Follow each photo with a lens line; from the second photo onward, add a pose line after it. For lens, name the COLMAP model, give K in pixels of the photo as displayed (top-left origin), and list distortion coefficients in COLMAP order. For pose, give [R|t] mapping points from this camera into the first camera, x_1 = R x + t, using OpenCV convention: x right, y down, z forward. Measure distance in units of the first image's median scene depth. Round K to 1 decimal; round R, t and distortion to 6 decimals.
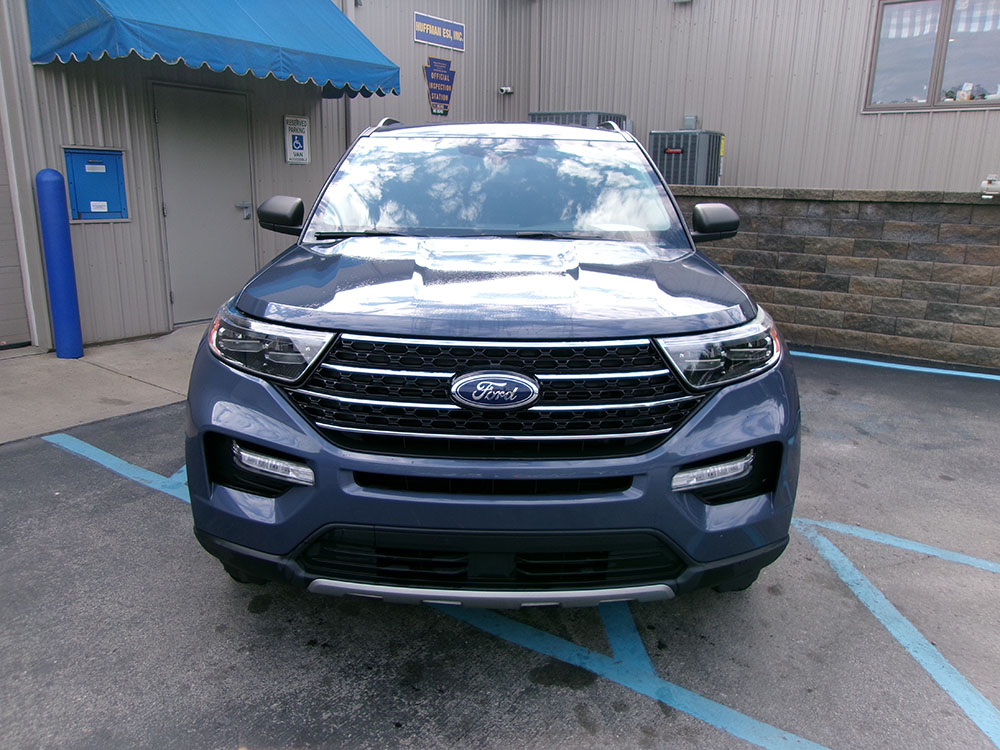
lens RADIAL K [[765.0, 0, 499.2], [0, 765.0, 369.7], [0, 0, 1]] dist [-0.021406, 0.044833]
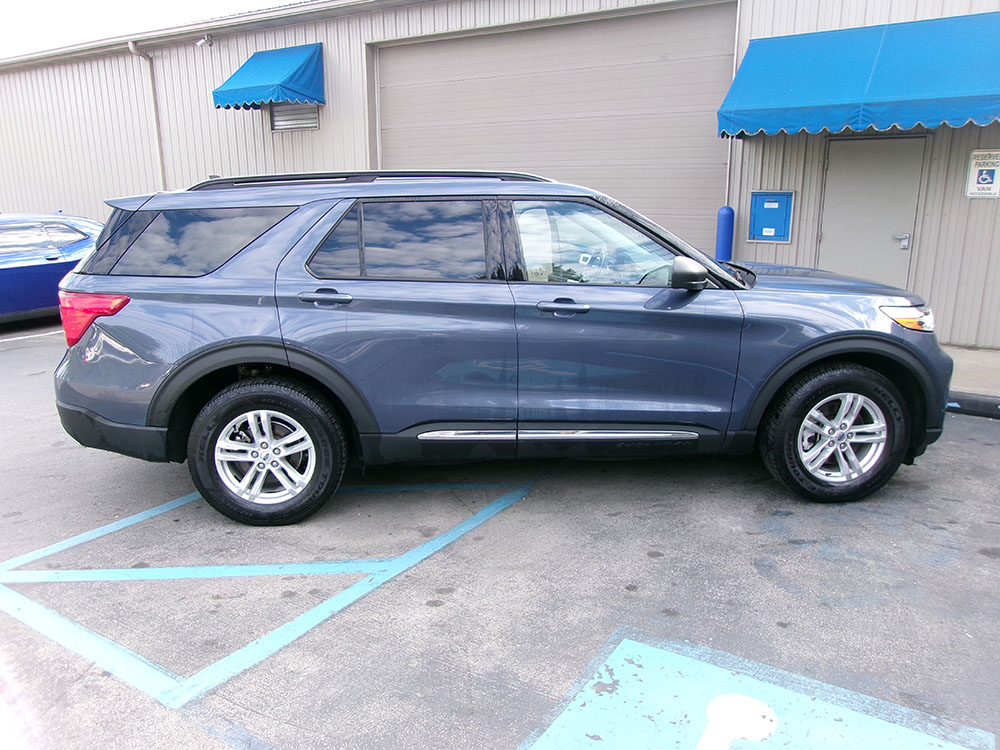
lens RADIAL K [[765.0, 0, 499.5], [0, 765.0, 374.7], [0, 0, 1]] dist [-0.021406, 0.044833]
pose [[0.060972, 0.223253, -0.972852, 0.894804], [-0.237543, 0.949907, 0.203100, -0.131243], [0.969462, 0.218711, 0.110950, 0.415800]]
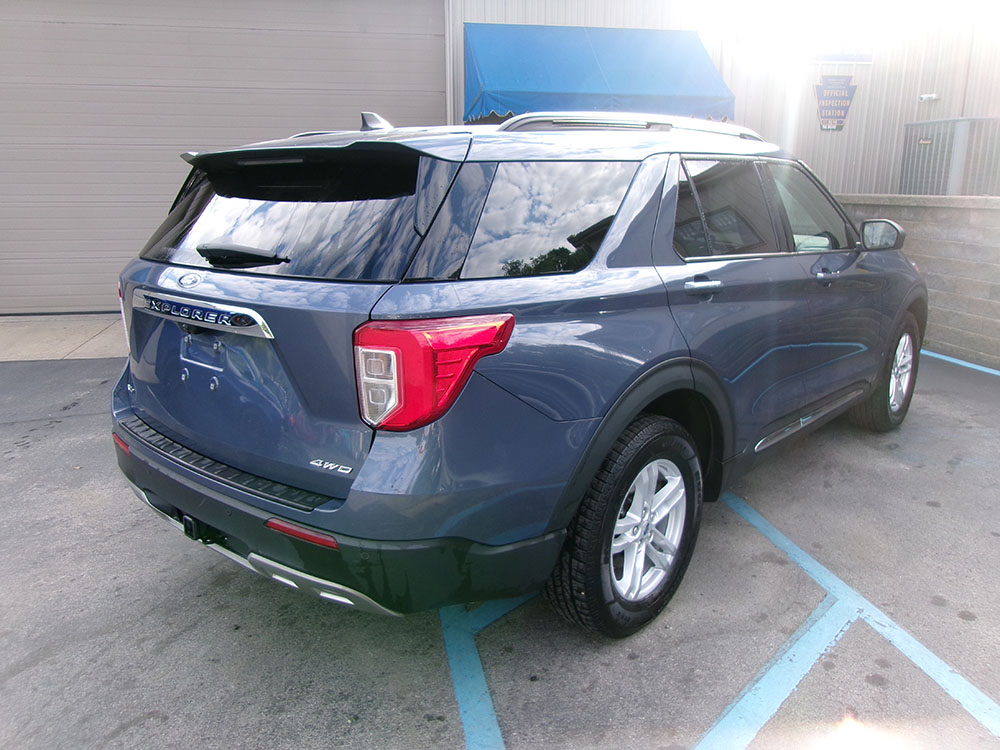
lens RADIAL K [[765.0, 0, 498.6], [0, 765.0, 374.5], [0, 0, 1]] dist [-0.021406, 0.044833]
pose [[0.727106, 0.150560, -0.669813, 0.505931], [-0.156047, 0.986363, 0.052318, 0.009763], [0.668556, 0.066481, 0.740685, -0.058155]]
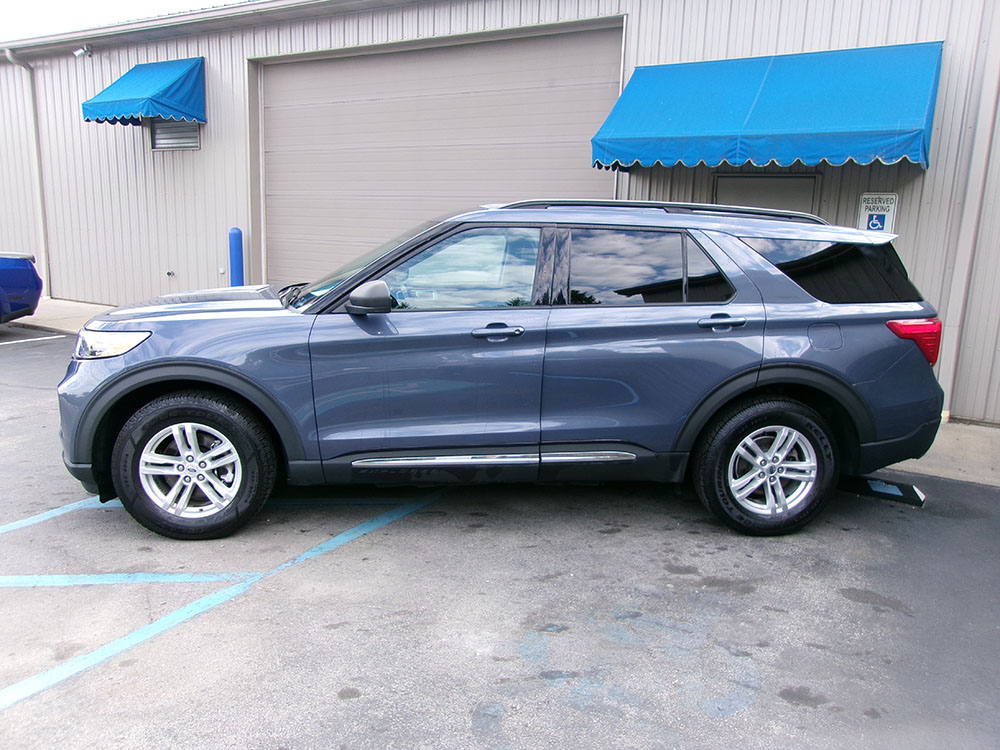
lens RADIAL K [[765.0, 0, 495.6], [0, 765.0, 375.8], [0, 0, 1]] dist [-0.021406, 0.044833]
pose [[0.100144, 0.179680, -0.978614, 0.762693], [-0.270760, 0.951362, 0.146969, -0.166727], [0.957424, 0.250252, 0.143924, 0.597387]]
